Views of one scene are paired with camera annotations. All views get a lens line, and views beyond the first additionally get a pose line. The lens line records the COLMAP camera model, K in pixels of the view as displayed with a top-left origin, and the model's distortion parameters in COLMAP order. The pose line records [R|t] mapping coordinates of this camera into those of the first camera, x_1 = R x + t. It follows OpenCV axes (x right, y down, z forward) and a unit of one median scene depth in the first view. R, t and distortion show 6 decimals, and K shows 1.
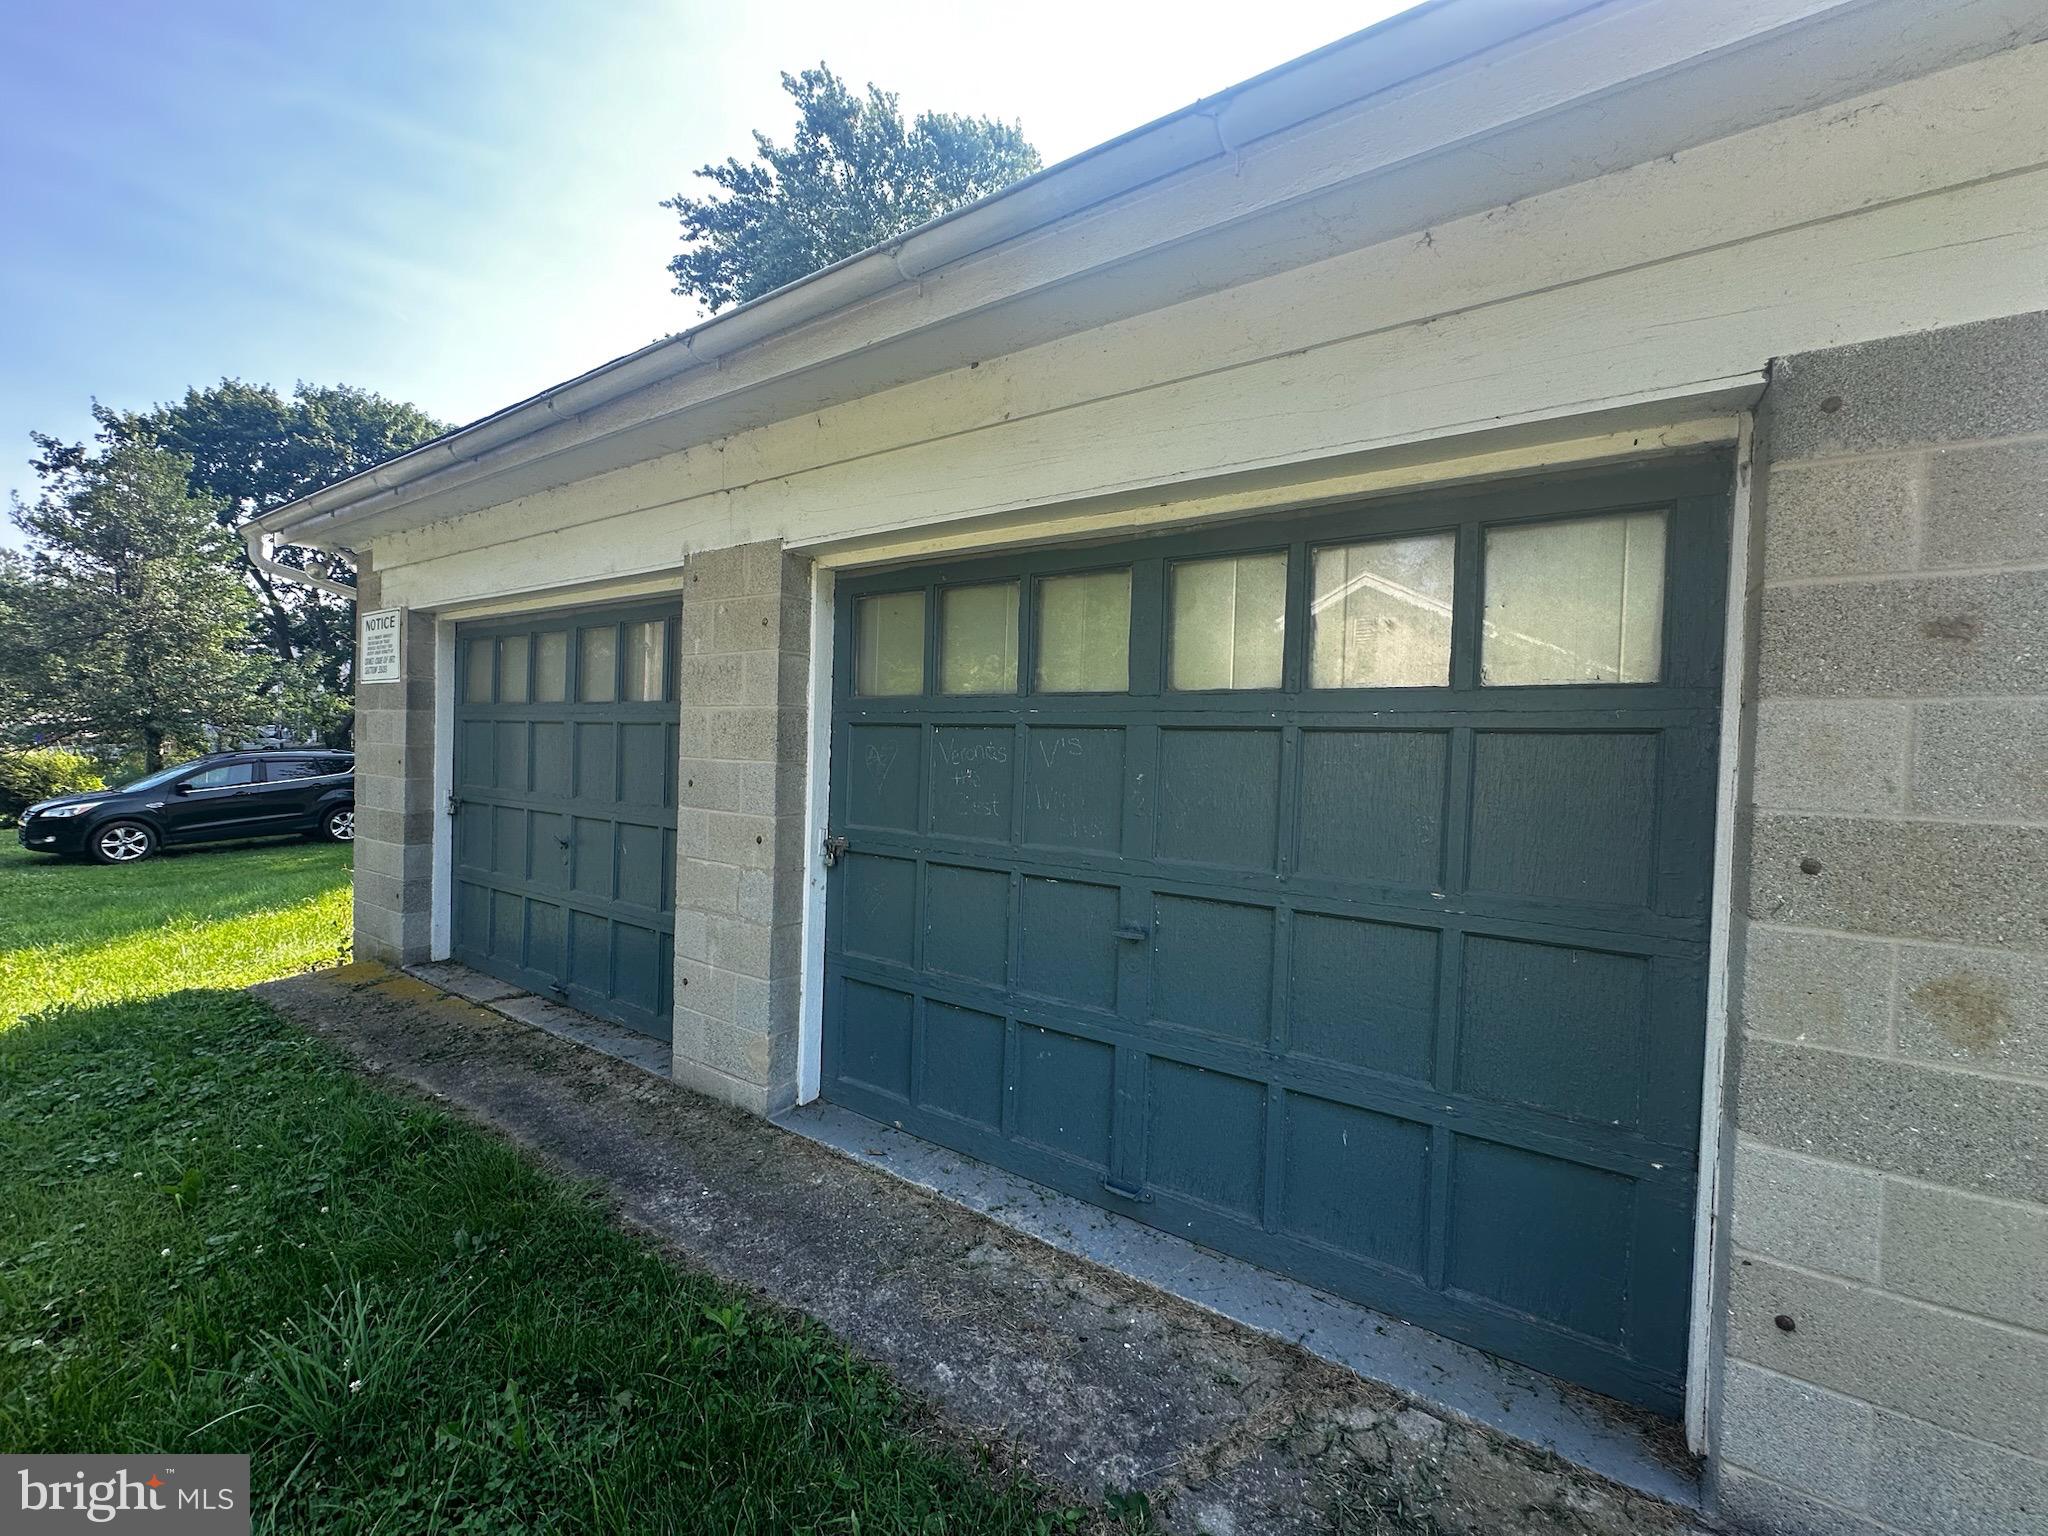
lens RADIAL K [[819.5, 0, 1024.0], [0, 819.5, 768.0], [0, 0, 1]] dist [-0.001822, -0.000116]
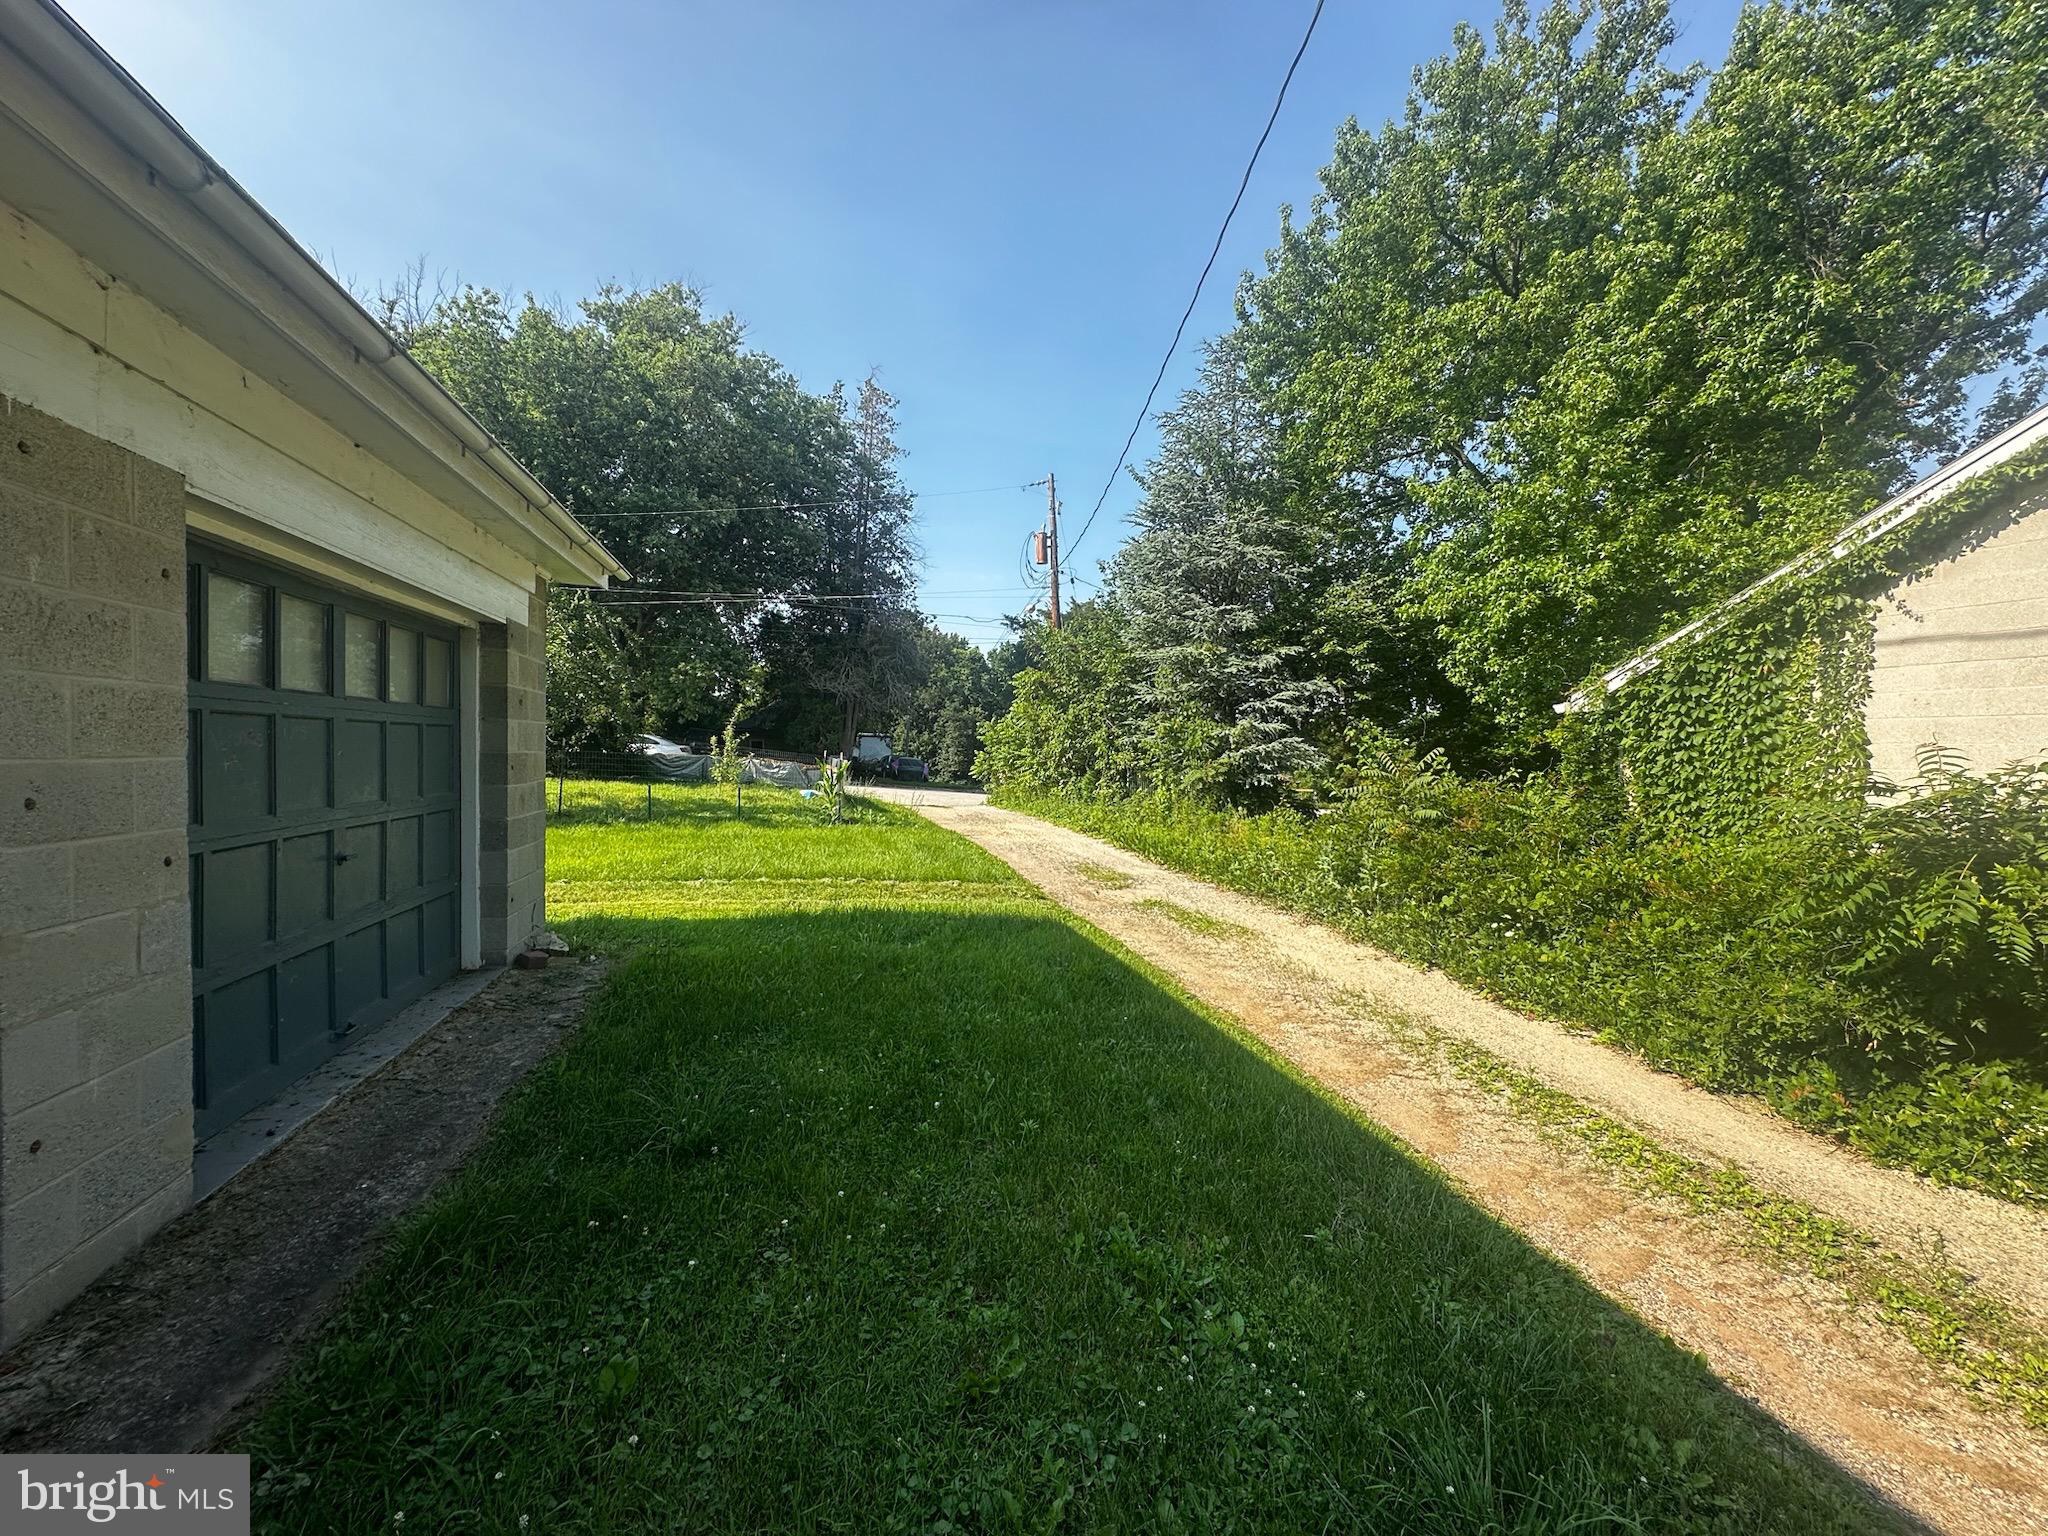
lens RADIAL K [[819.5, 0, 1024.0], [0, 819.5, 768.0], [0, 0, 1]] dist [-0.001822, -0.000116]
pose [[-0.754322, -0.056484, 0.654071, -1.493037], [-0.022749, 0.997943, 0.059943, -0.065669], [-0.656111, 0.030337, -0.754055, 1.109228]]
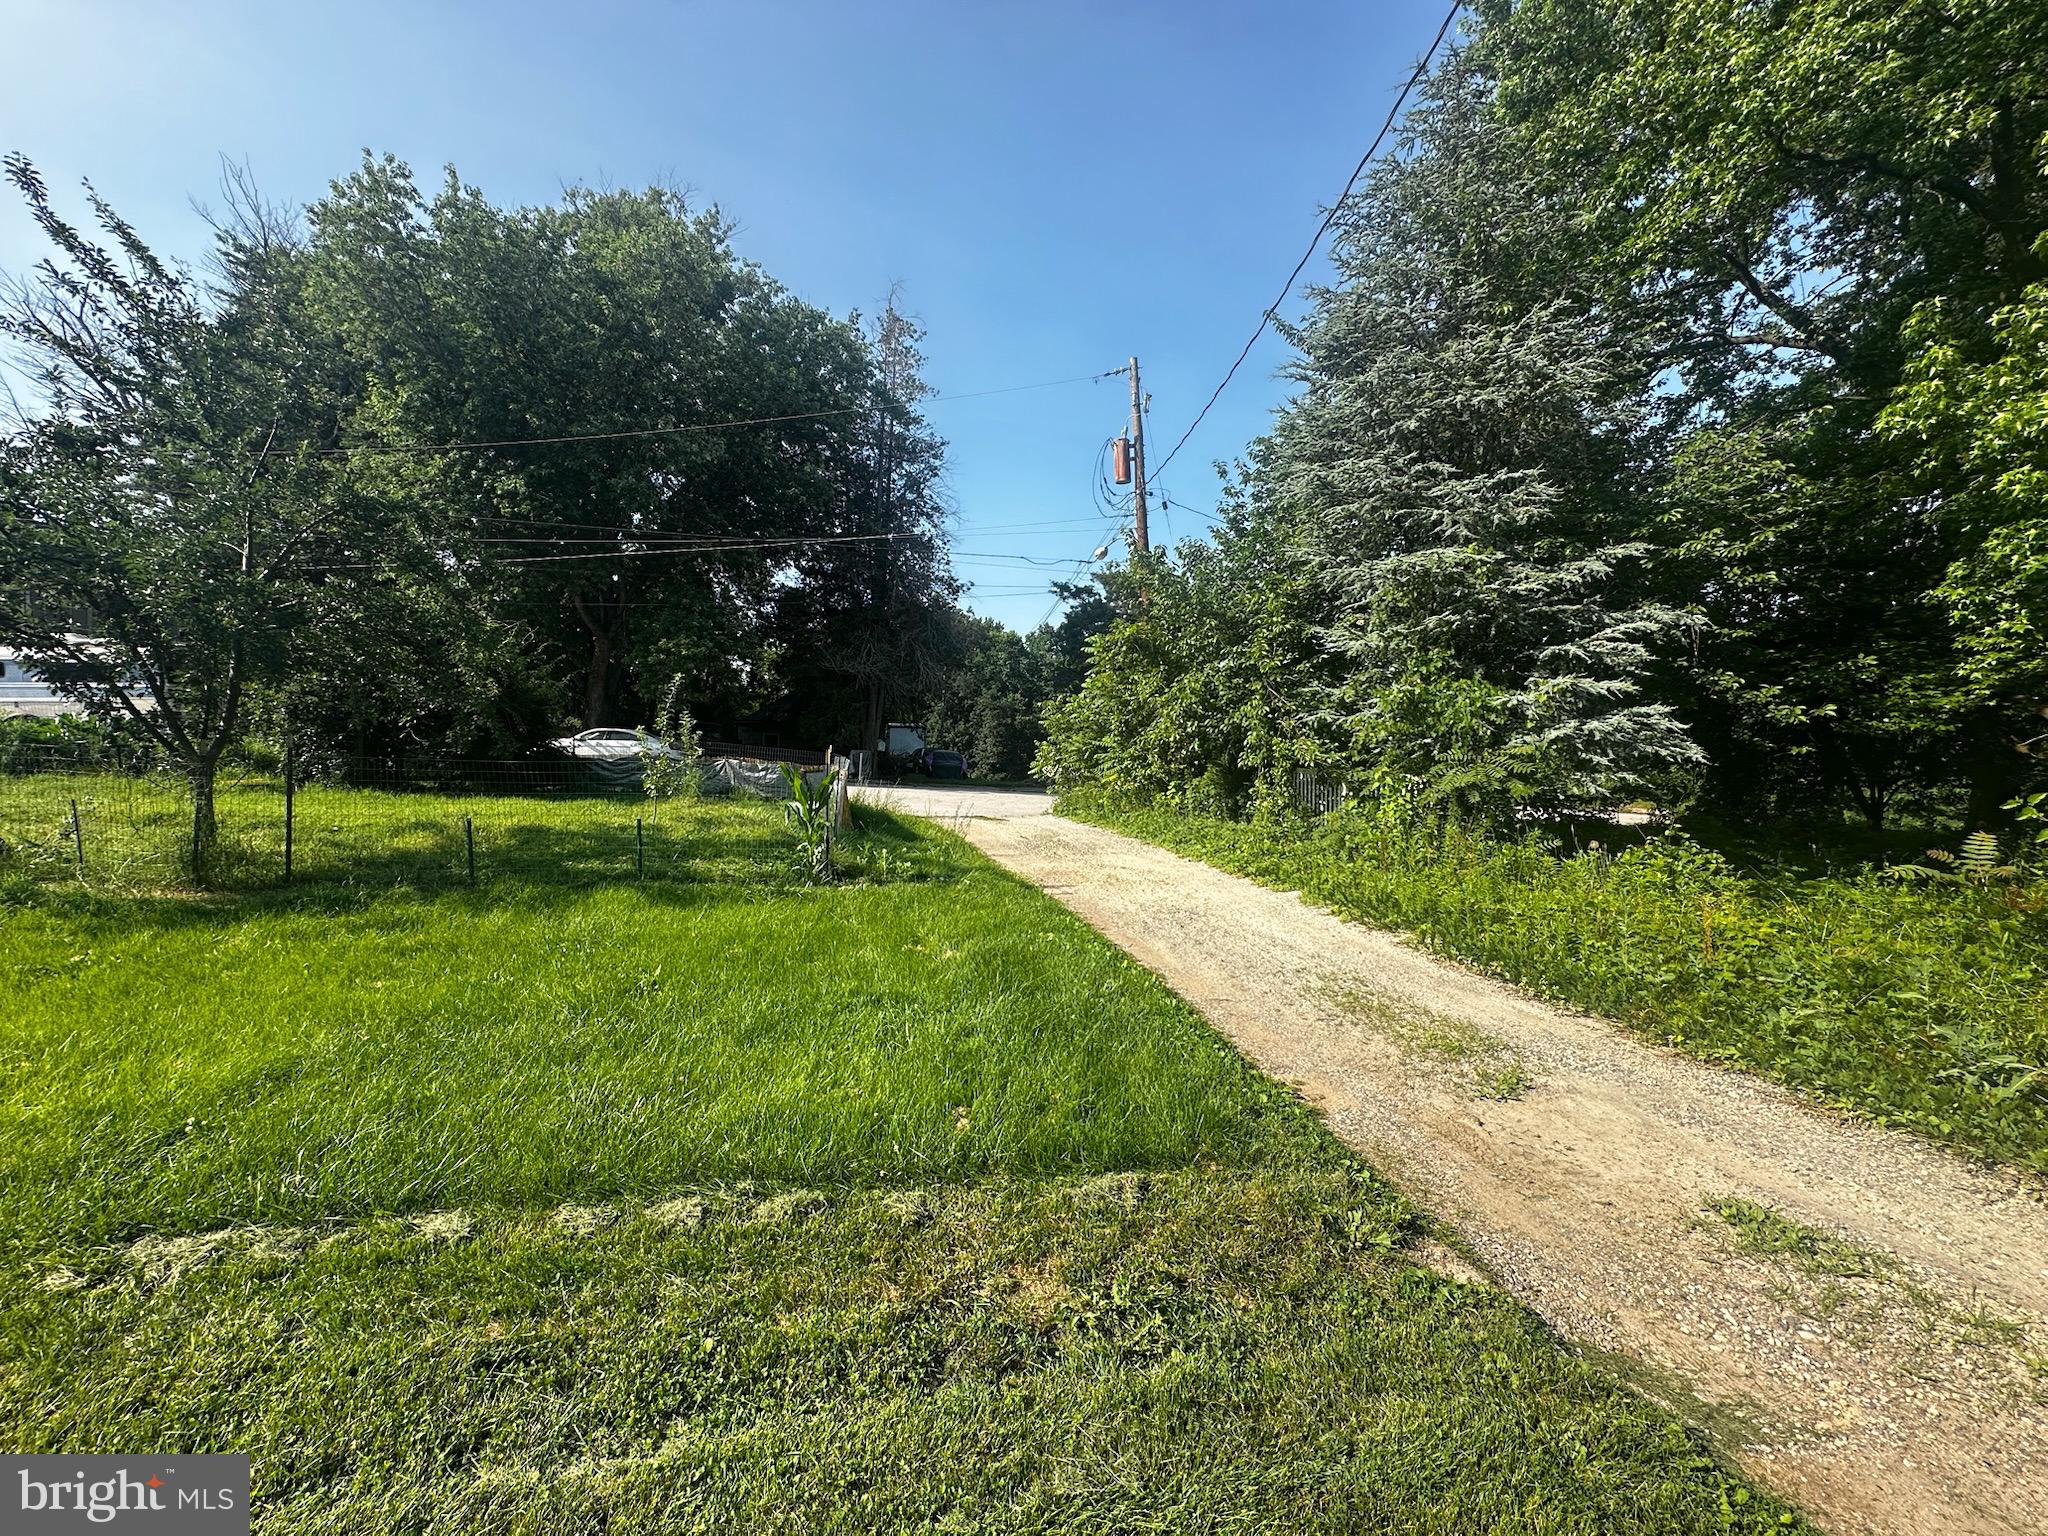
lens RADIAL K [[819.5, 0, 1024.0], [0, 819.5, 768.0], [0, 0, 1]] dist [-0.001822, -0.000116]
pose [[-0.727378, -0.051607, 0.684293, -1.300033], [-0.001863, 0.997313, 0.073233, -0.055634], [-0.686234, 0.051993, -0.725520, 0.944836]]
